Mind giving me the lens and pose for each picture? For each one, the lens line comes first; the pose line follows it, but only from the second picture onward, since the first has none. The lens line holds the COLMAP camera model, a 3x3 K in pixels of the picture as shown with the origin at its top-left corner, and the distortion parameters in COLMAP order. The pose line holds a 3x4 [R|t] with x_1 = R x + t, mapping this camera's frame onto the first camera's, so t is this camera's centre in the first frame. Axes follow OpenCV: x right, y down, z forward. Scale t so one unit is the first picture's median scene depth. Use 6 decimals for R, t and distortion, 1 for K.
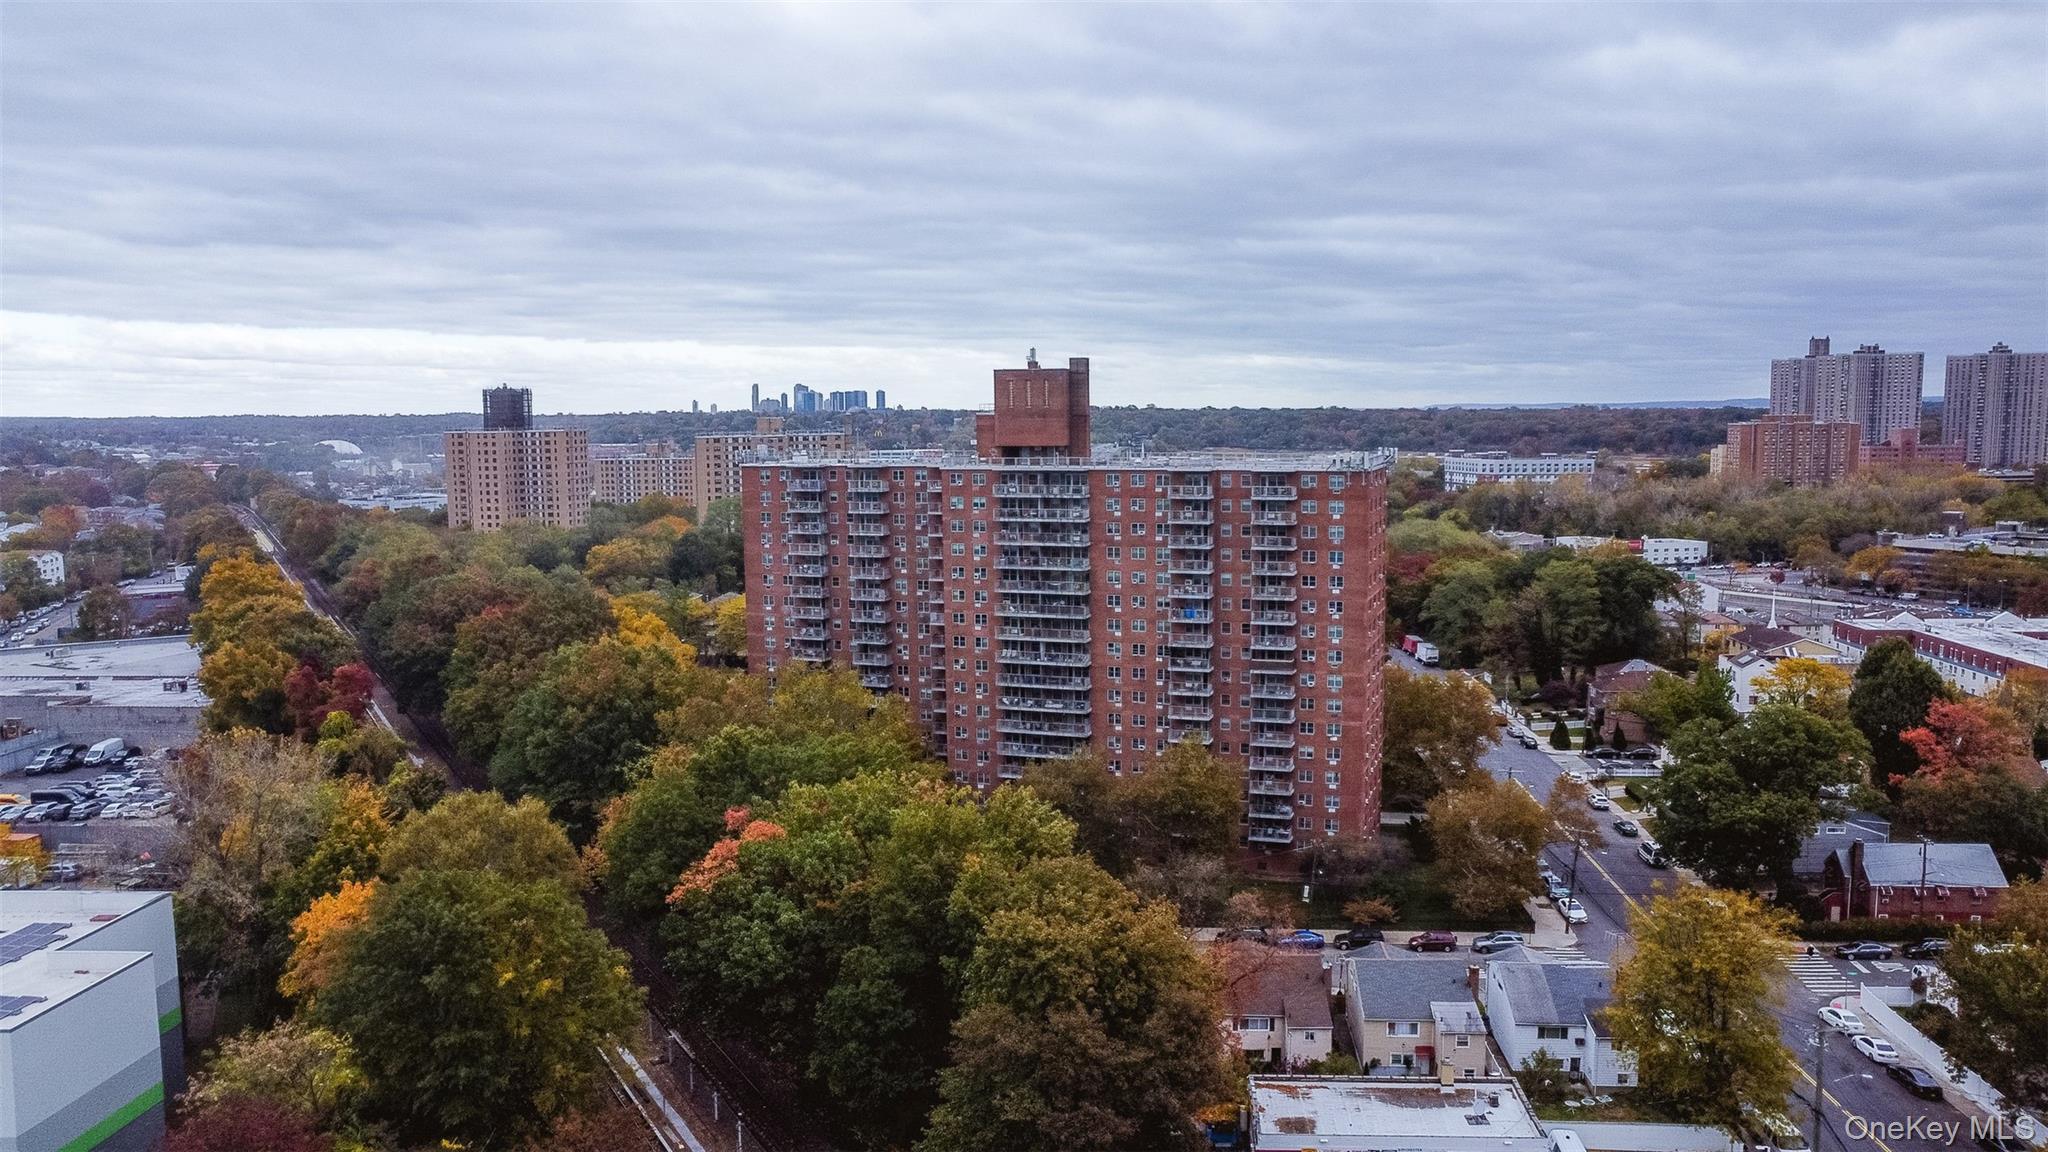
lens RADIAL K [[1523.9, 0, 1034.6], [0, 1523.9, 572.5], [0, 0, 1]] dist [-0.071562, 0.019564]
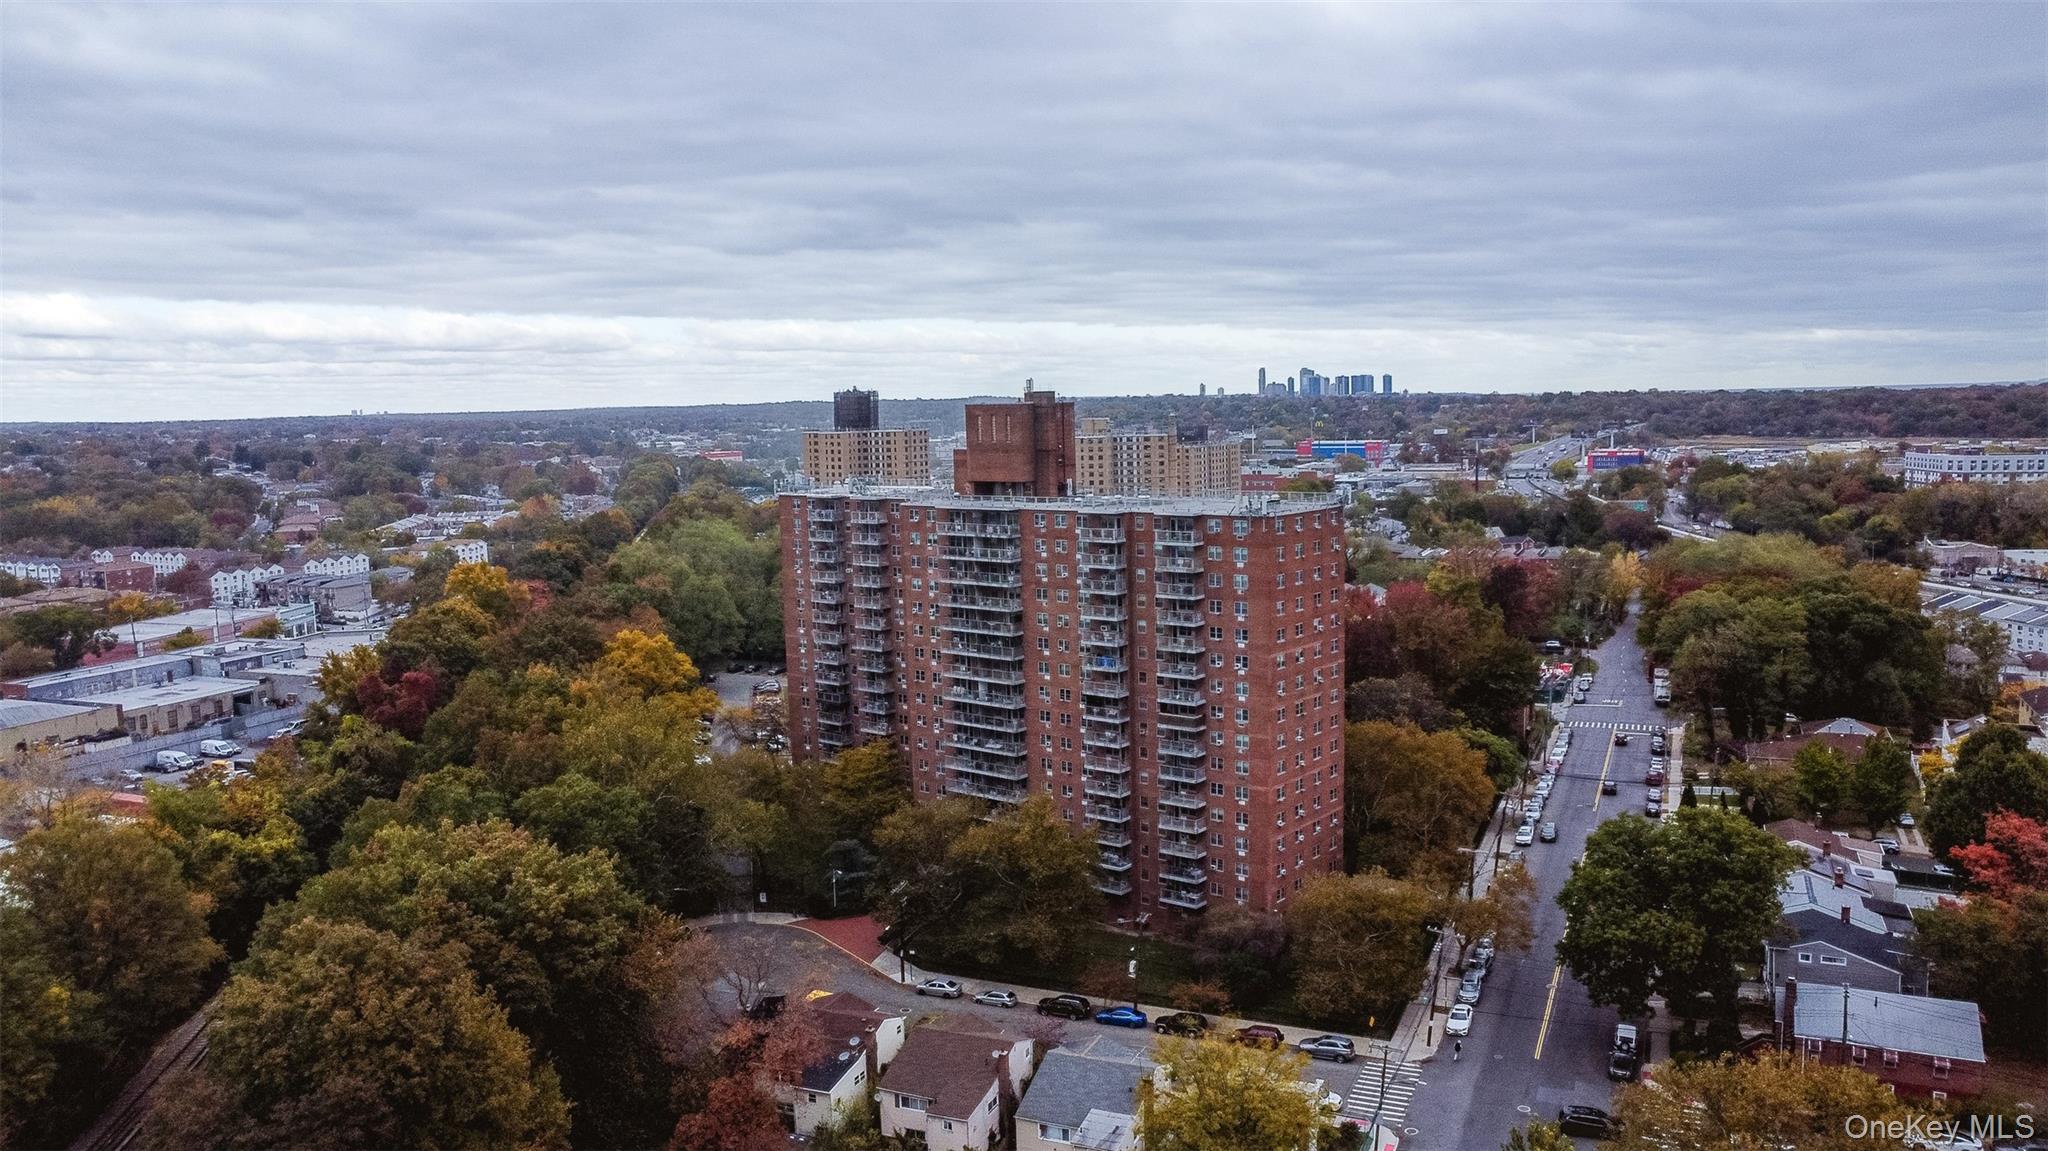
lens RADIAL K [[1523.9, 0, 1030.1], [0, 1523.9, 570.4], [0, 0, 1]] dist [-0.071562, 0.019564]
pose [[0.943693, 0.023781, -0.329966, 0.361180], [-0.020622, 0.999702, 0.013072, -0.040491], [0.330178, -0.005531, 0.943902, 0.074603]]
